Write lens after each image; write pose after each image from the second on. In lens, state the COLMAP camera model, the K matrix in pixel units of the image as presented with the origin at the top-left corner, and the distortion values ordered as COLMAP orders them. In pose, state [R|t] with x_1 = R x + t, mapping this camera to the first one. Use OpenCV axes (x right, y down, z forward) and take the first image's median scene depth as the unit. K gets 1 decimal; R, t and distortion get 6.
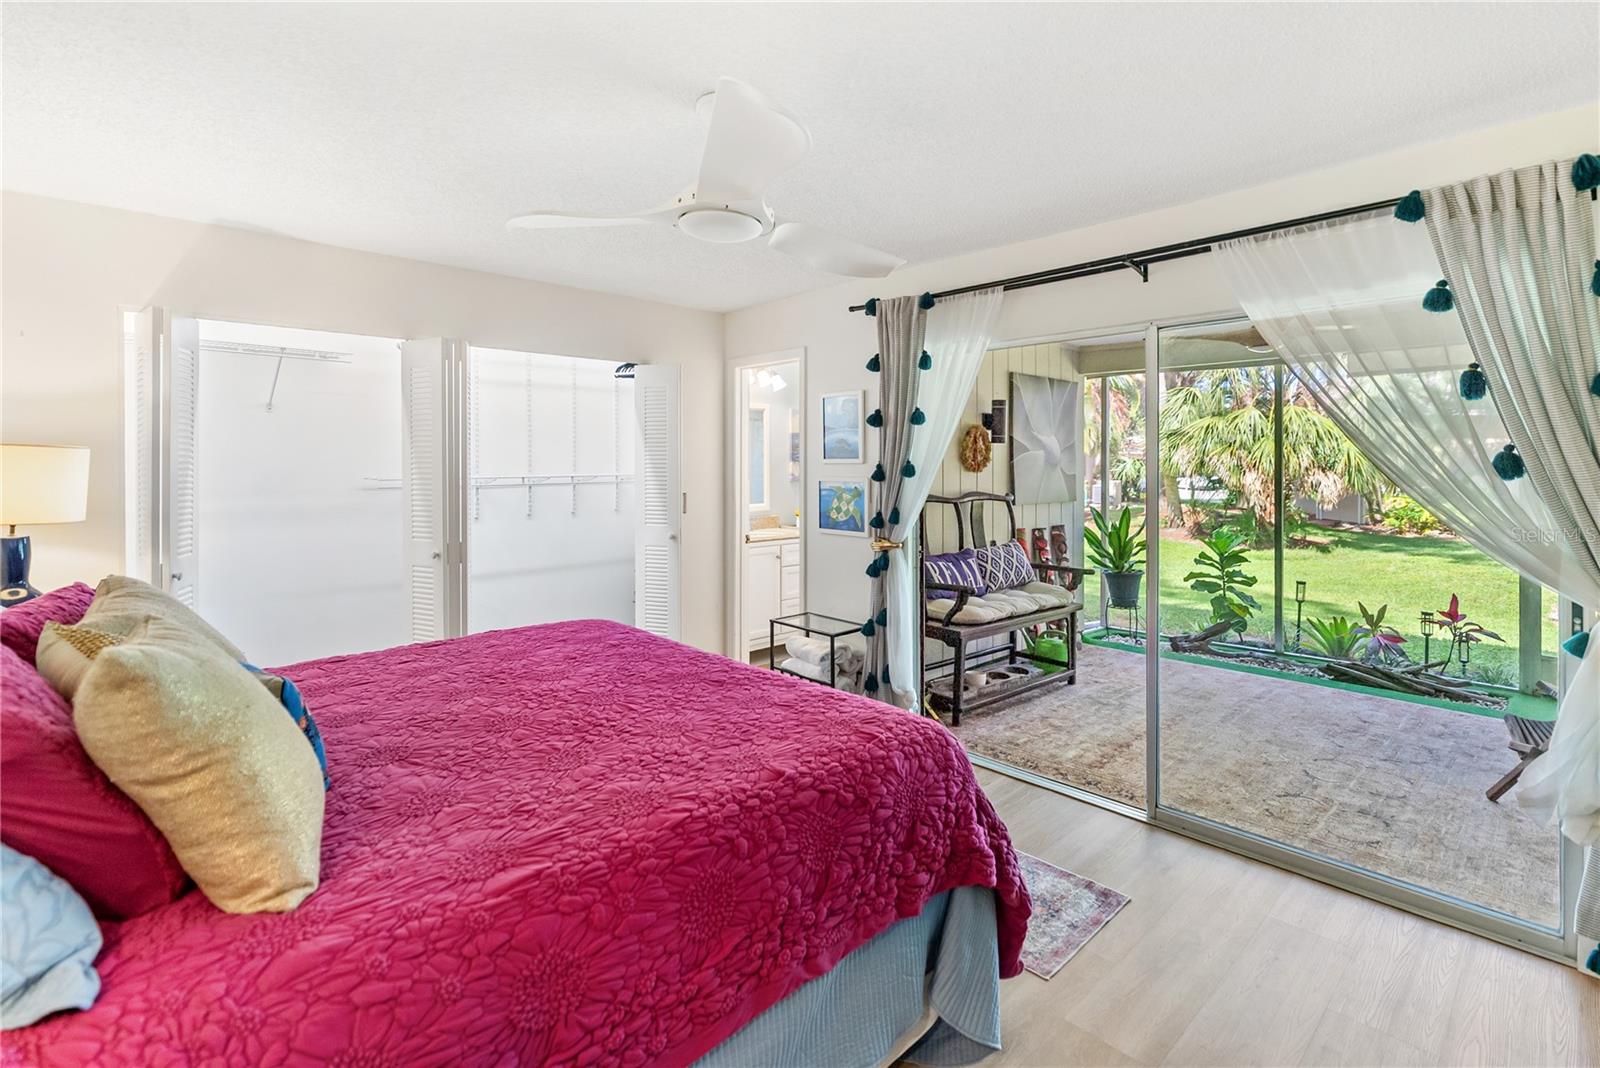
lens RADIAL K [[735.1, 0, 804.6], [0, 735.1, 481.5], [0, 0, 1]] dist [-0.004268, 0.000019]
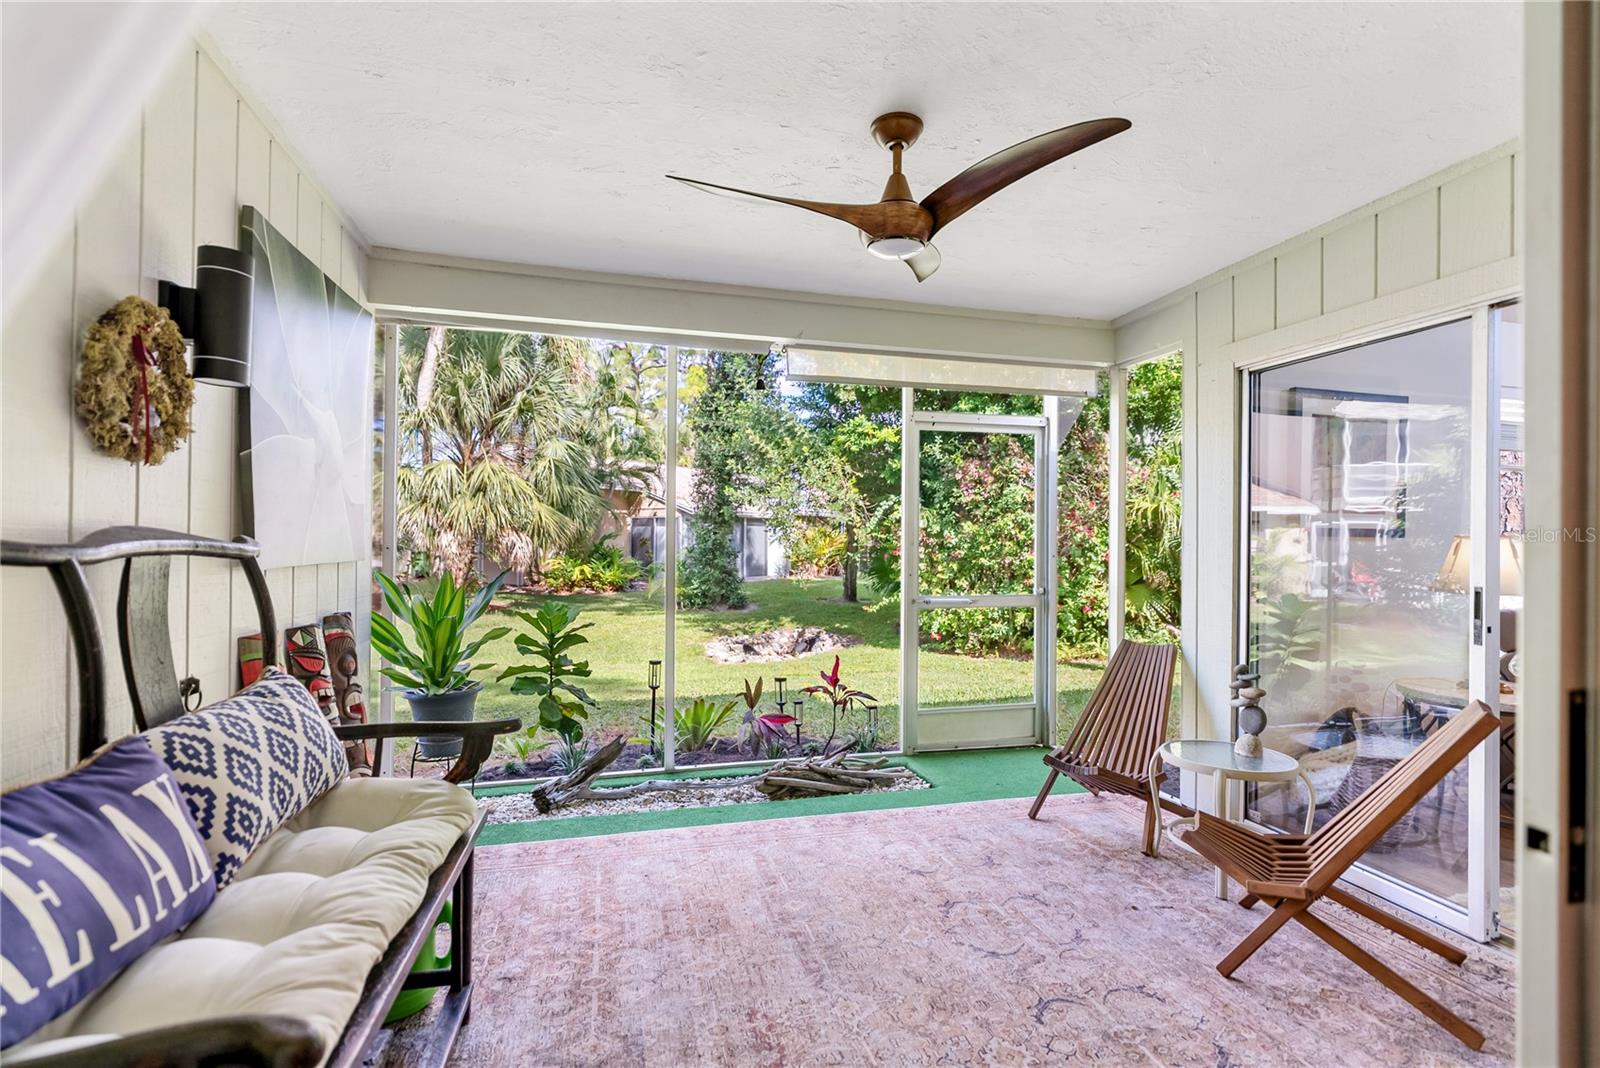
lens RADIAL K [[733.3, 0, 801.2], [0, 733.3, 532.3], [0, 0, 1]] dist [0.000262, -0.000086]
pose [[0.478729, 0.012572, 0.877873, 0.200929], [0.008567, 0.999783, -0.018990, 0.047349], [-0.877921, 0.016612, 0.478517, 1.238808]]
